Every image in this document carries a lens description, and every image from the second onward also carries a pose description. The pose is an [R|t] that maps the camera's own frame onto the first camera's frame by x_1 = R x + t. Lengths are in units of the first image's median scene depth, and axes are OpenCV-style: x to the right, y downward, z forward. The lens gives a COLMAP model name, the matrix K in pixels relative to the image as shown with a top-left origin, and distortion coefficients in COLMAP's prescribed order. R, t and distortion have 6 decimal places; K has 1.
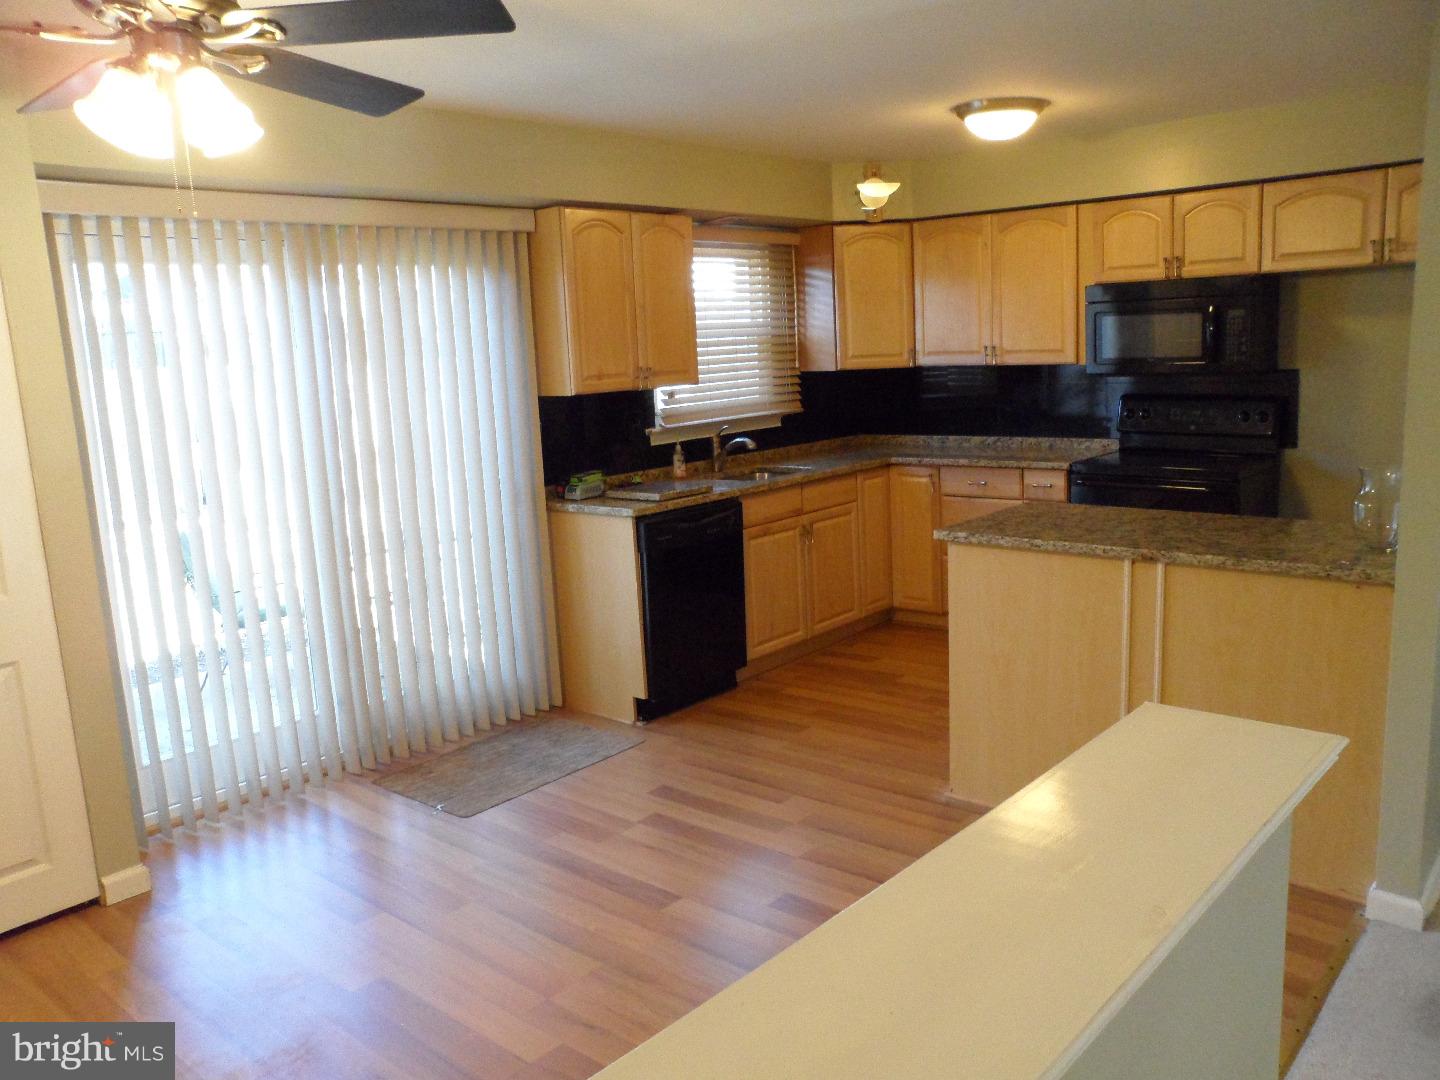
lens RADIAL K [[1116.2, 0, 720.0], [0, 1116.2, 540.0], [0, 0, 1]] dist [-0.151882, 0.186966]
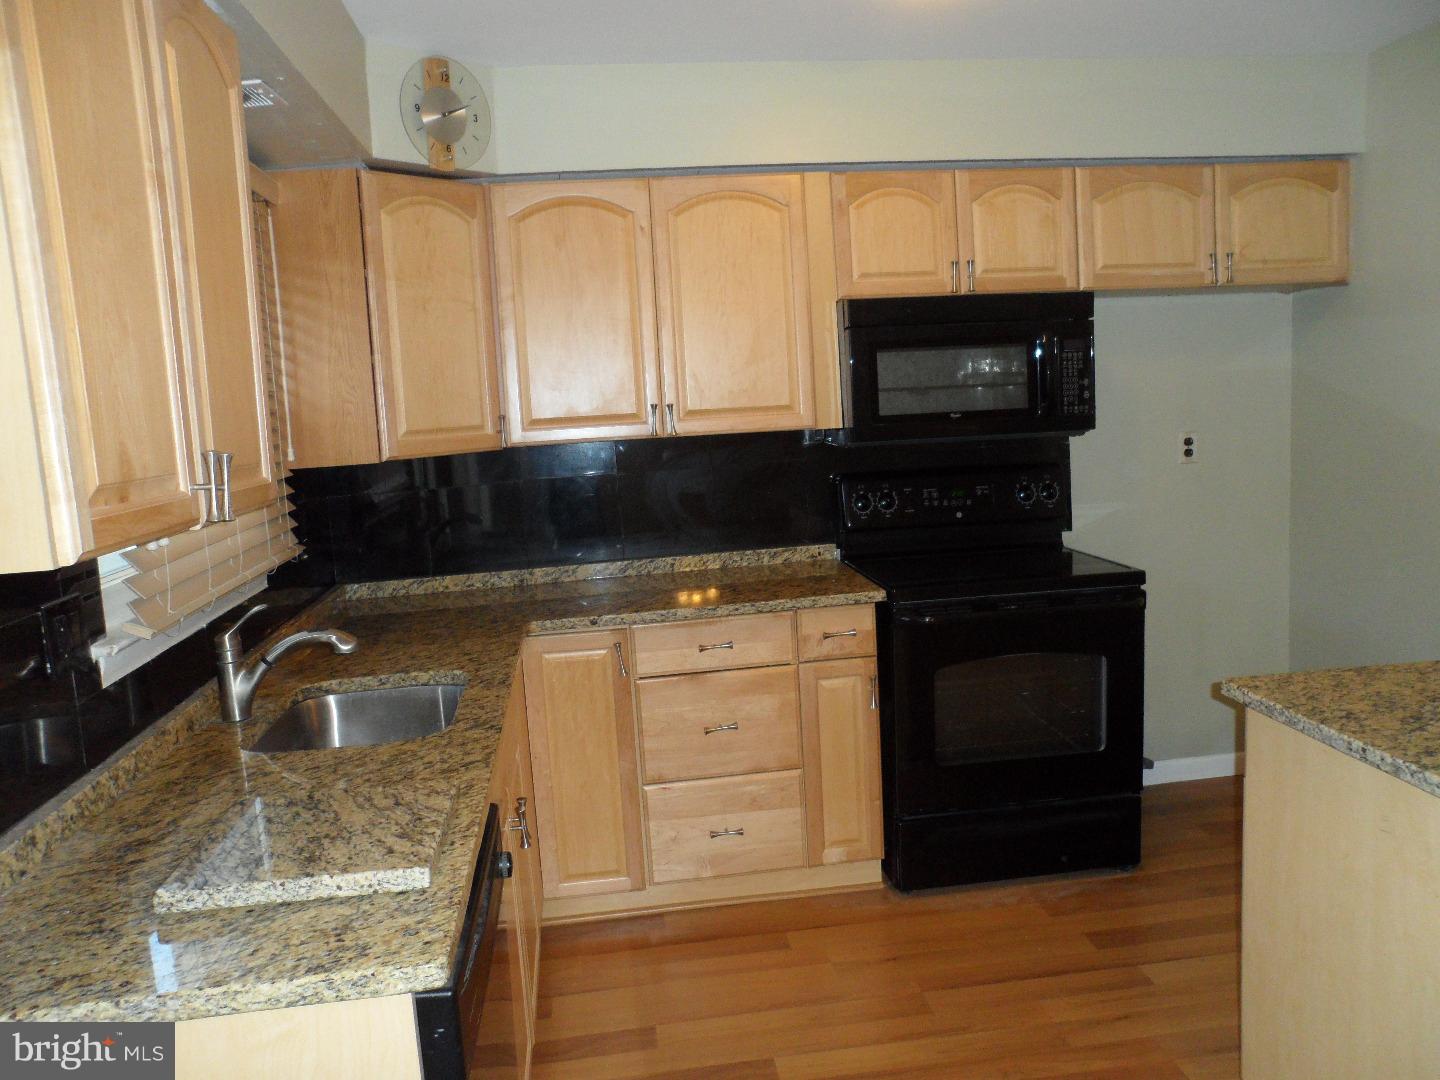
lens RADIAL K [[1116.2, 0, 720.0], [0, 1116.2, 540.0], [0, 0, 1]] dist [-0.151882, 0.186966]
pose [[0.647973, -0.092027, 0.756083, -0.173239], [0.159264, 0.987101, -0.016346, -0.089417], [-0.744826, 0.131008, 0.654271, 0.588238]]
